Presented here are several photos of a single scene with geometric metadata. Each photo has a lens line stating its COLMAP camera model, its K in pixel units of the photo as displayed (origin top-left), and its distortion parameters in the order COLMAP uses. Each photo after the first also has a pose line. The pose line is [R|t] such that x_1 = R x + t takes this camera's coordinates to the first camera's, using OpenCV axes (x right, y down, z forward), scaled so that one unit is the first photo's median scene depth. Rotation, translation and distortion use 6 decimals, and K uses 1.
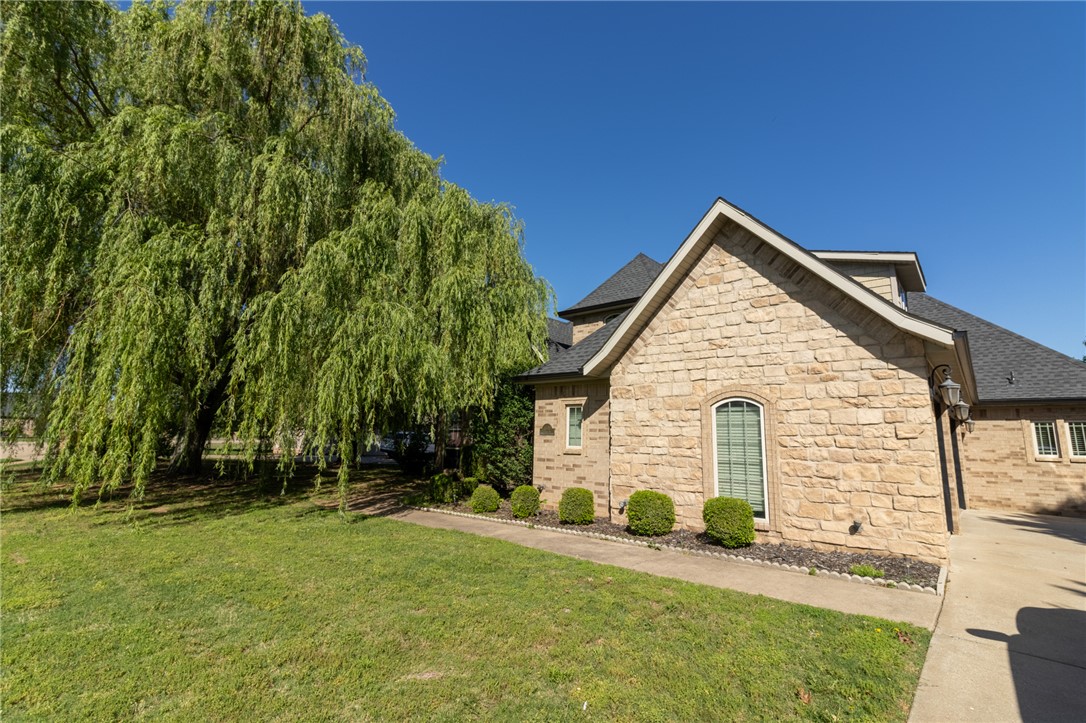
lens RADIAL K [[510.6, 0, 540.3], [0, 510.6, 355.7], [0, 0, 1]] dist [-0.006159, 0.000732]
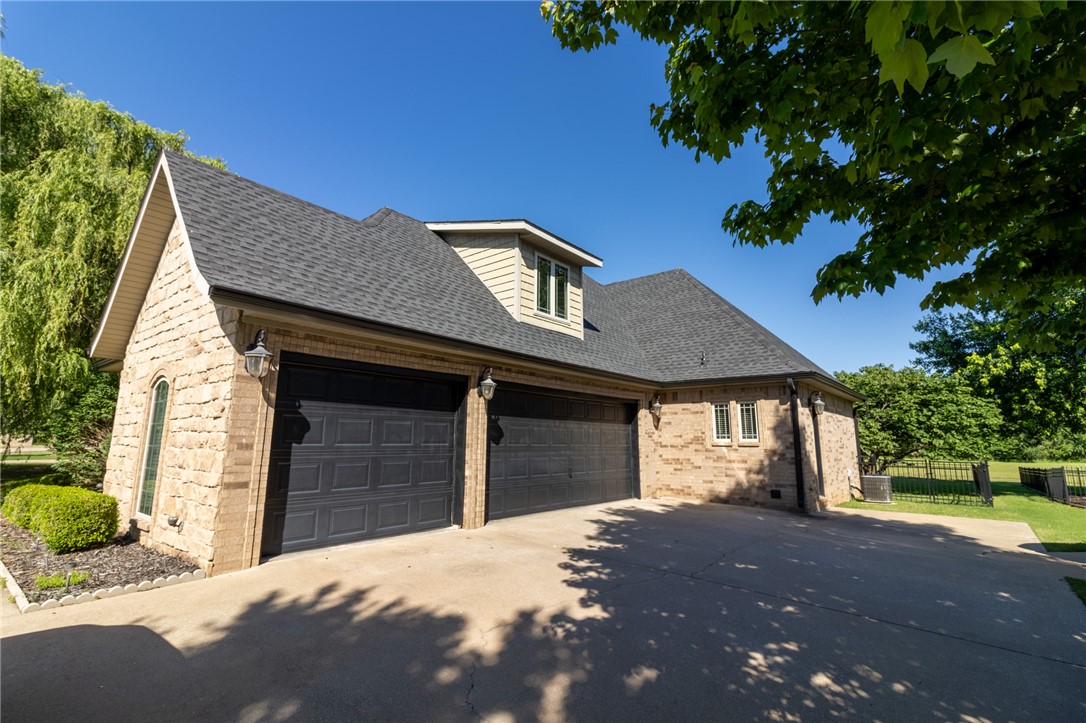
lens RADIAL K [[510.6, 0, 540.3], [0, 510.6, 355.7], [0, 0, 1]] dist [-0.006159, 0.000732]
pose [[0.998915, -0.015053, 0.044077, 0.849559], [0.014889, 0.999881, 0.004045, 0.044555], [-0.044133, -0.003384, 0.999020, 0.100577]]
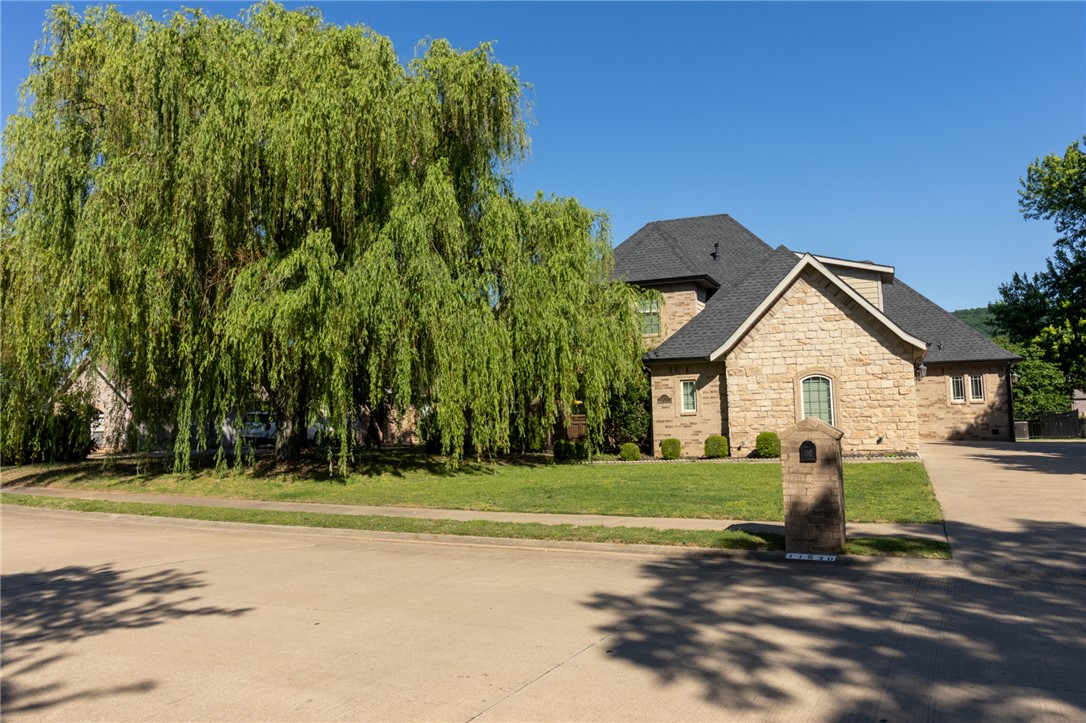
lens RADIAL K [[876.8, 0, 543.0], [0, 876.8, 361.5], [0, 0, 1]] dist [-0.007282, -0.007124]
pose [[0.943169, -0.034974, 0.330468, -1.248953], [-0.000681, 0.994241, 0.107166, -0.238146], [-0.332313, -0.101301, 0.937713, -1.244280]]
